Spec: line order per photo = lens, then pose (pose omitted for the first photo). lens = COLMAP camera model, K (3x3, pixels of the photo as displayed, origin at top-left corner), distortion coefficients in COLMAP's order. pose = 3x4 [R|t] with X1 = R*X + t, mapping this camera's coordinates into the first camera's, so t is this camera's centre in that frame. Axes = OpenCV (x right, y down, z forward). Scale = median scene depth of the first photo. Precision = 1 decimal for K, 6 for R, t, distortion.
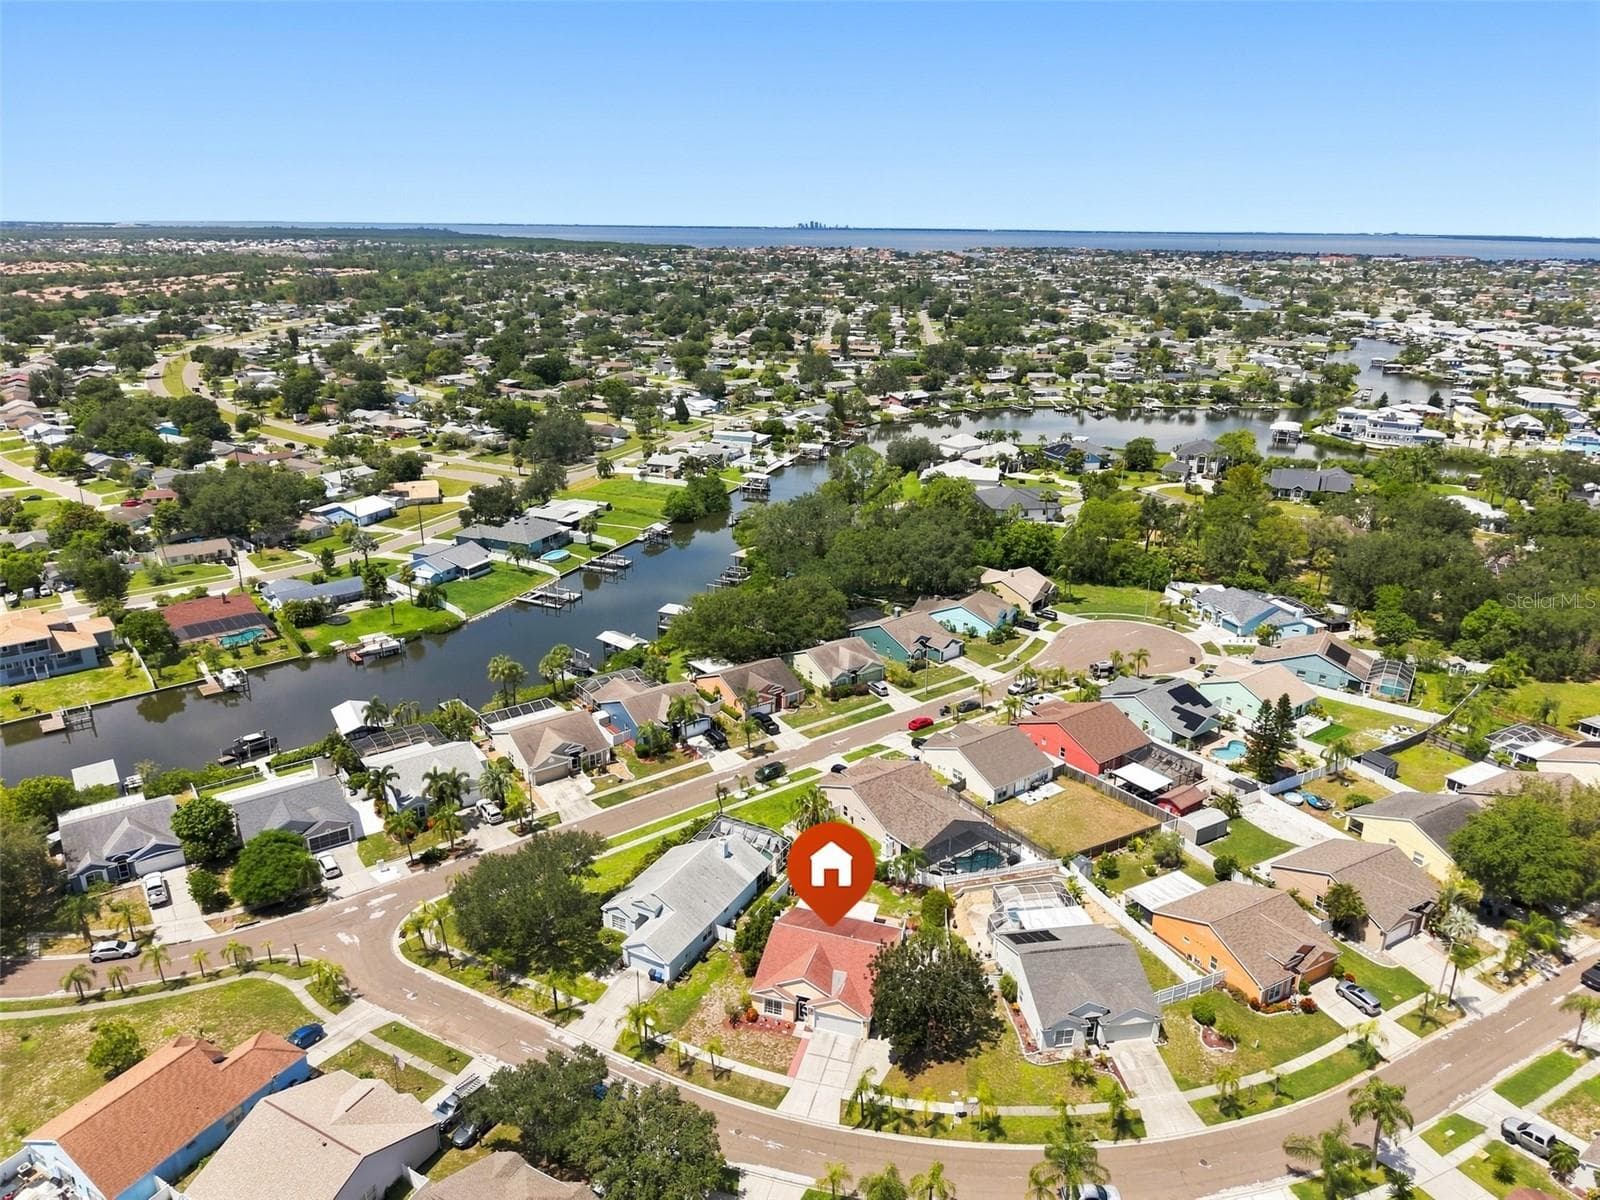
lens RADIAL K [[1053.8, 0, 801.6], [0, 1053.8, 647.0], [0, 0, 1]] dist [0.060870, -0.069459]
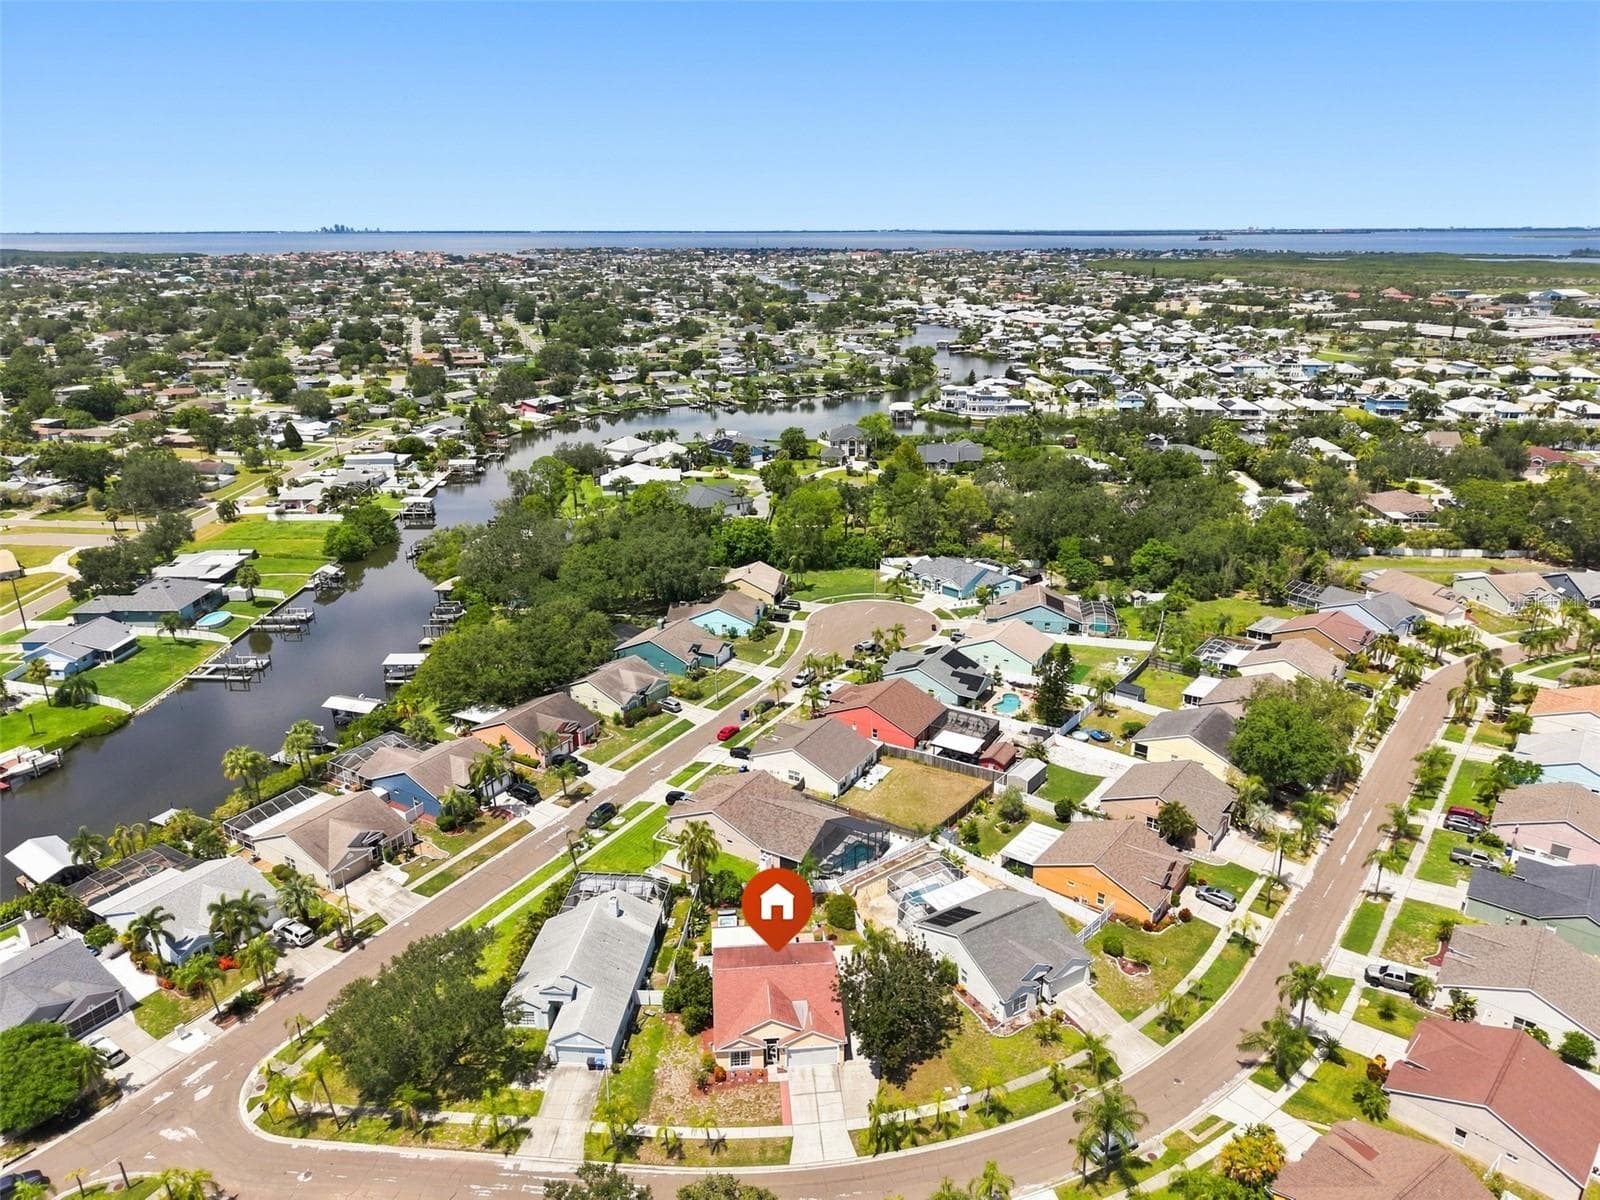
lens RADIAL K [[1053.8, 0, 801.6], [0, 1053.8, 647.0], [0, 0, 1]] dist [0.060870, -0.069459]
pose [[0.922119, -0.156738, 0.353738, -0.144993], [0.156999, 0.987197, 0.028157, -0.020755], [-0.353622, 0.029573, 0.934921, 0.055720]]
